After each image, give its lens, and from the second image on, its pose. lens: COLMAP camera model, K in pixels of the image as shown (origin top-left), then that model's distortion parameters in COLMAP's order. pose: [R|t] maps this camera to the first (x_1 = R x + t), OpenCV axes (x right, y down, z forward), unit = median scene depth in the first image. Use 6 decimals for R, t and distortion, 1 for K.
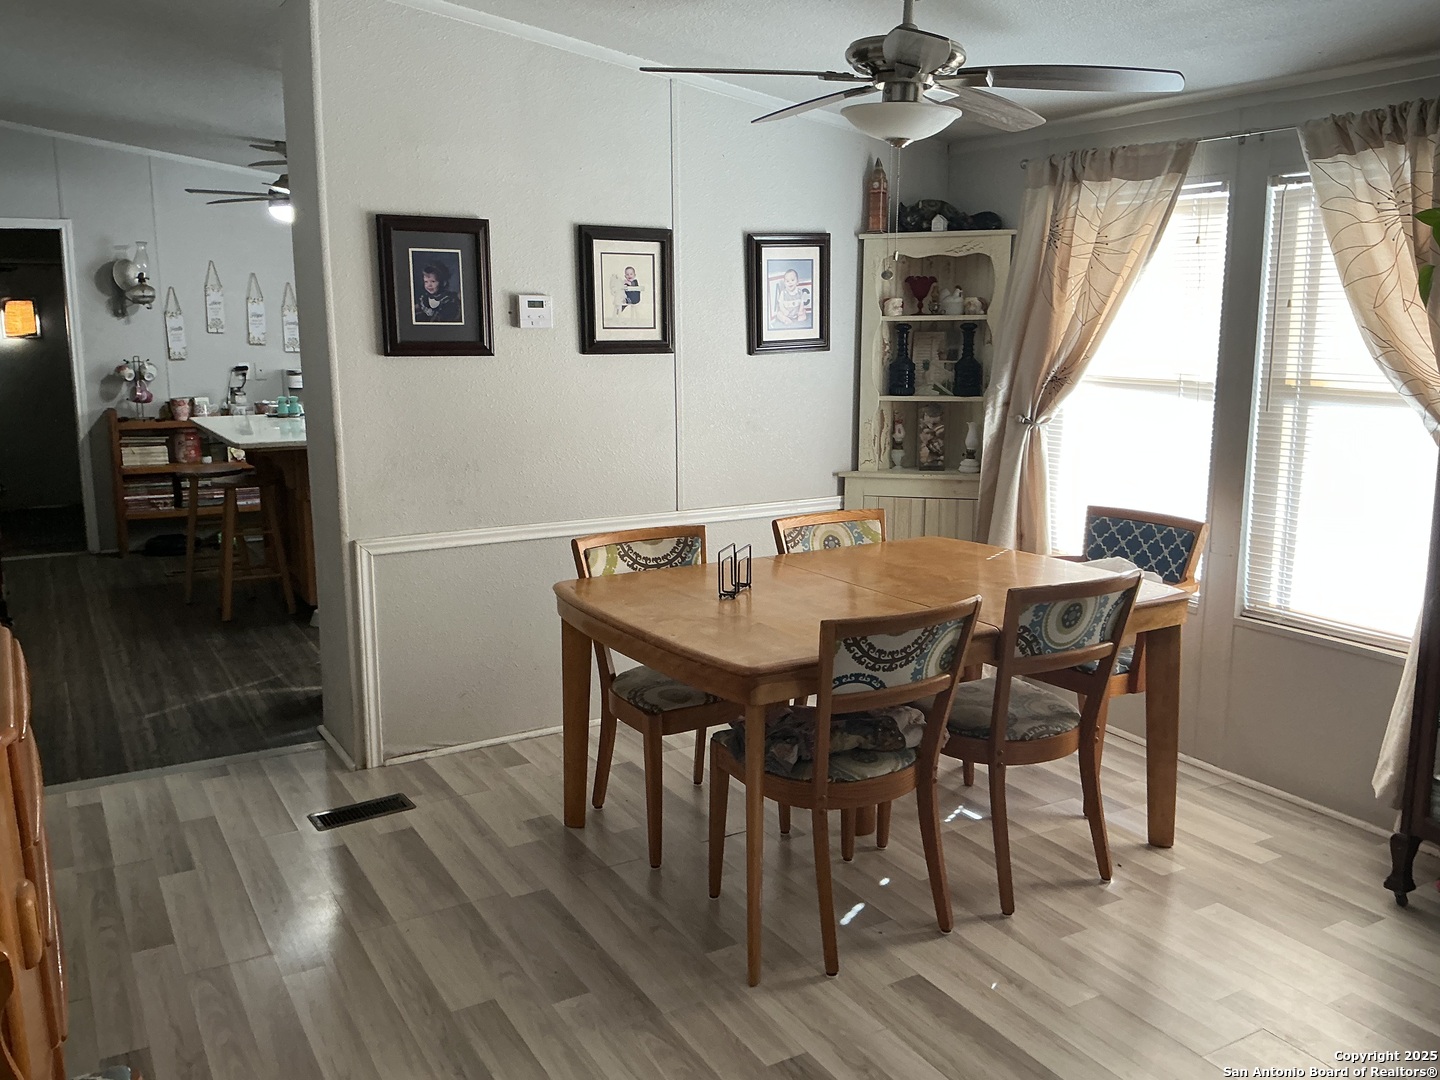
lens RADIAL K [[1200.4, 0, 709.8], [0, 1200.4, 548.0], [0, 0, 1]] dist [0.117628, -0.249788]
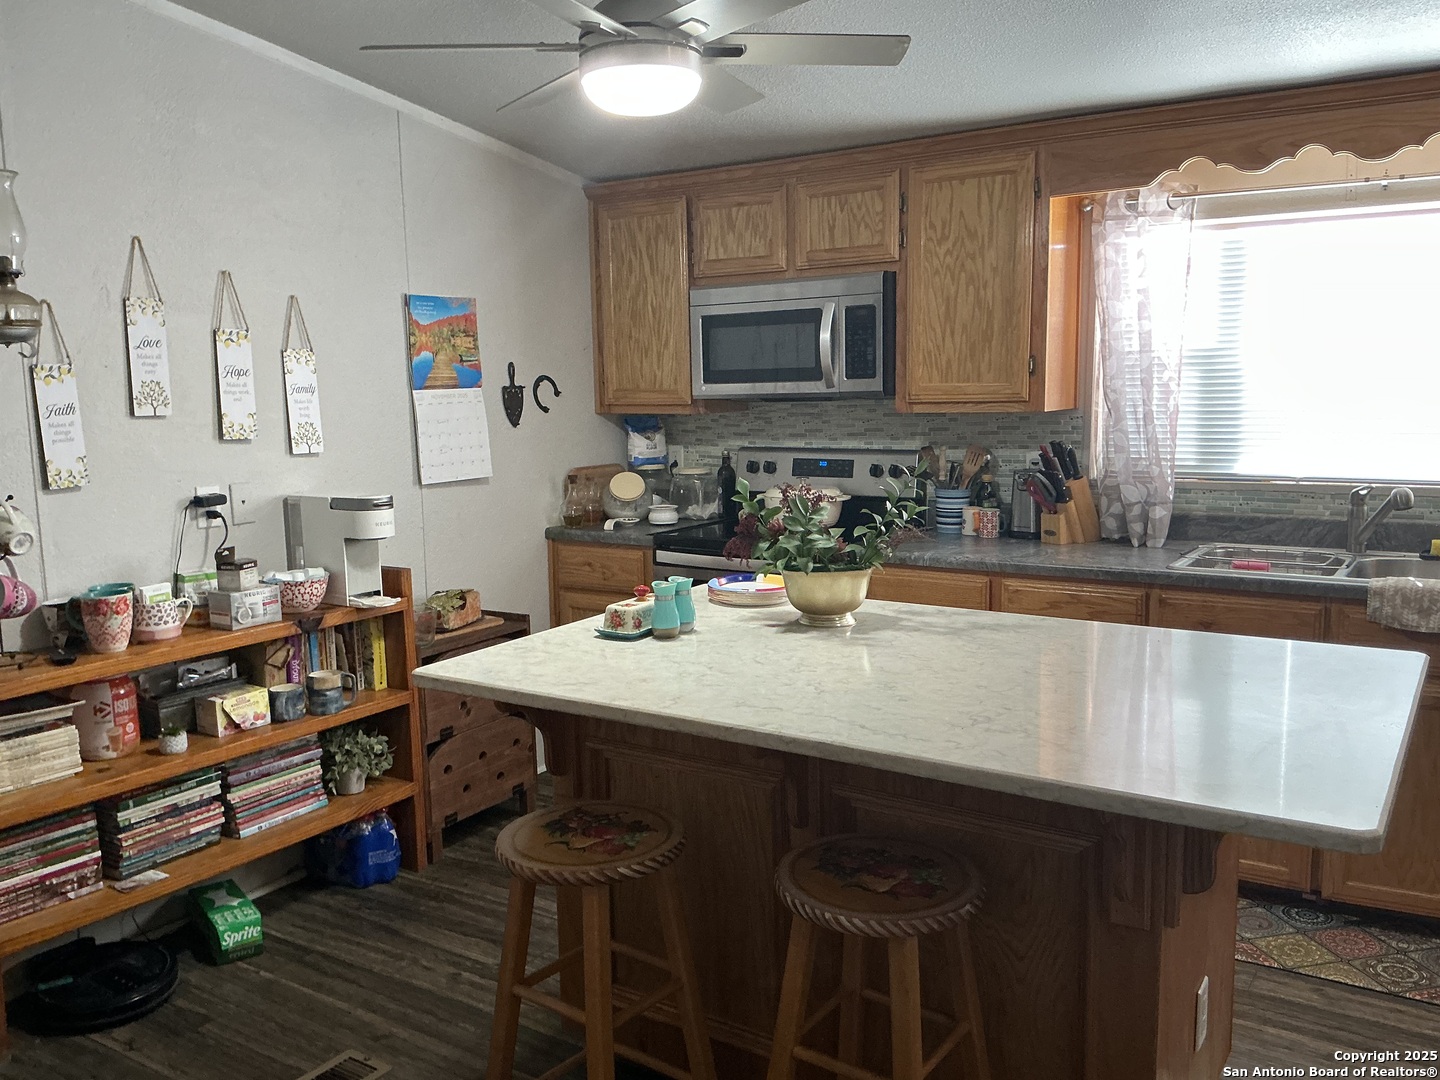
lens RADIAL K [[1200.4, 0, 707.5], [0, 1200.4, 542.7], [0, 0, 1]] dist [0.117628, -0.249788]
pose [[0.894336, -0.081859, 0.439843, -0.428087], [0.103940, 0.994236, -0.026305, -0.108164], [-0.435155, 0.069243, 0.897689, 0.575074]]
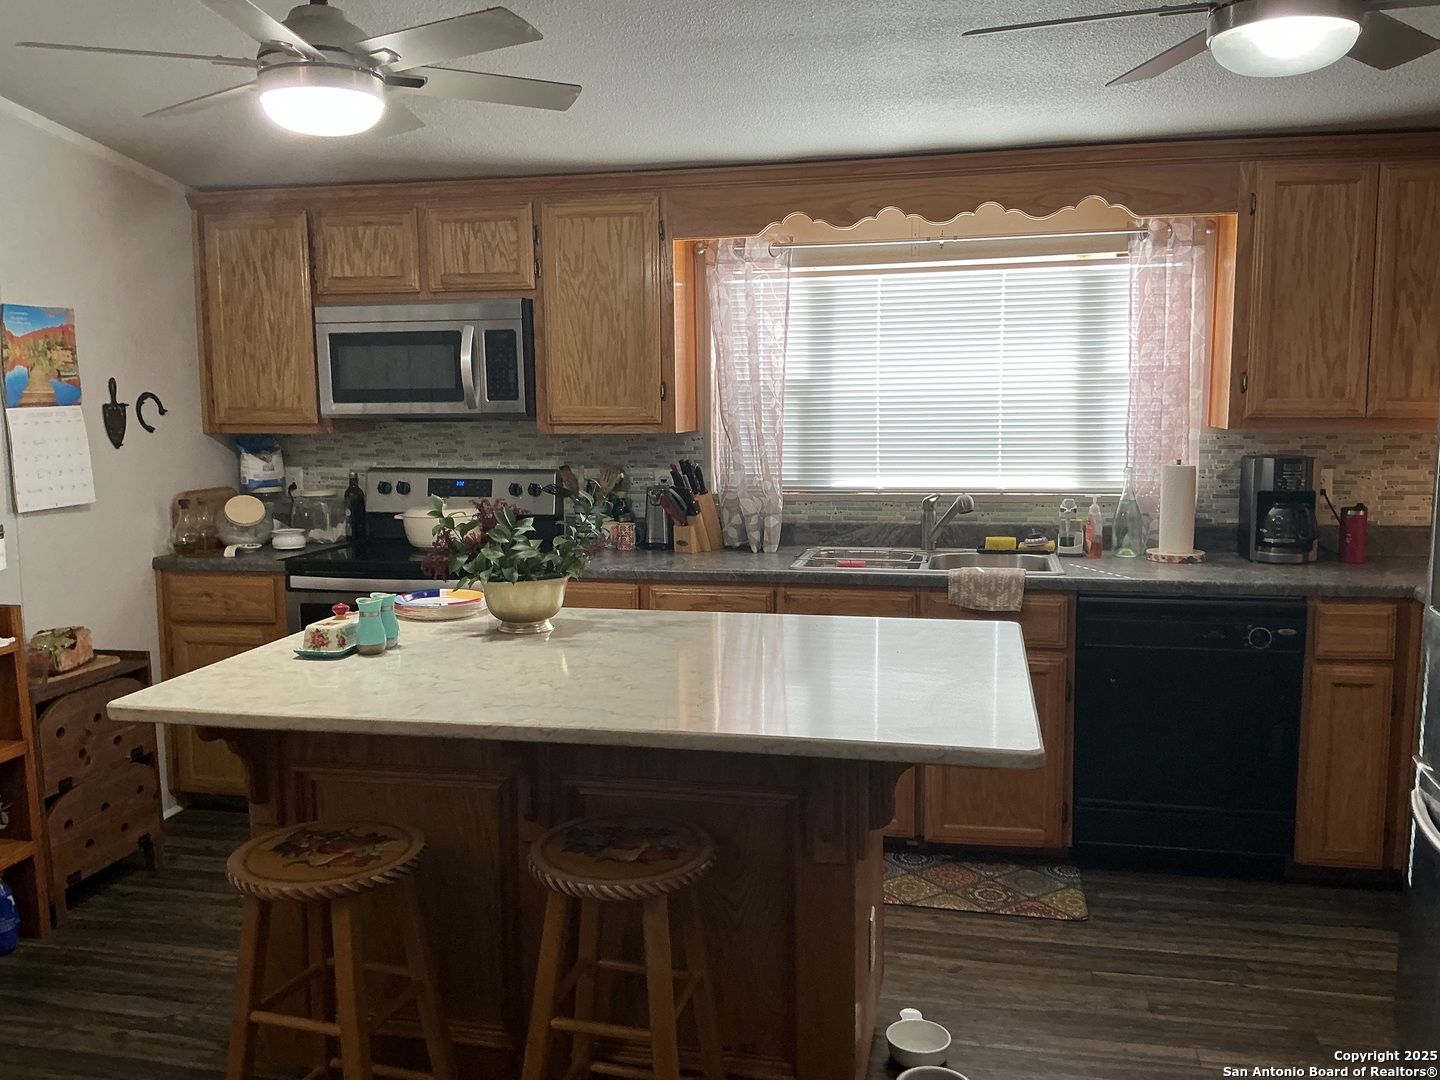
lens RADIAL K [[1200.4, 0, 723.4], [0, 1200.4, 545.0], [0, 0, 1]] dist [0.117628, -0.249788]
pose [[0.668374, -0.100848, 0.736958, -0.466474], [0.146123, 0.989262, 0.002850, -0.108538], [-0.729332, 0.105782, 0.675933, 0.578229]]
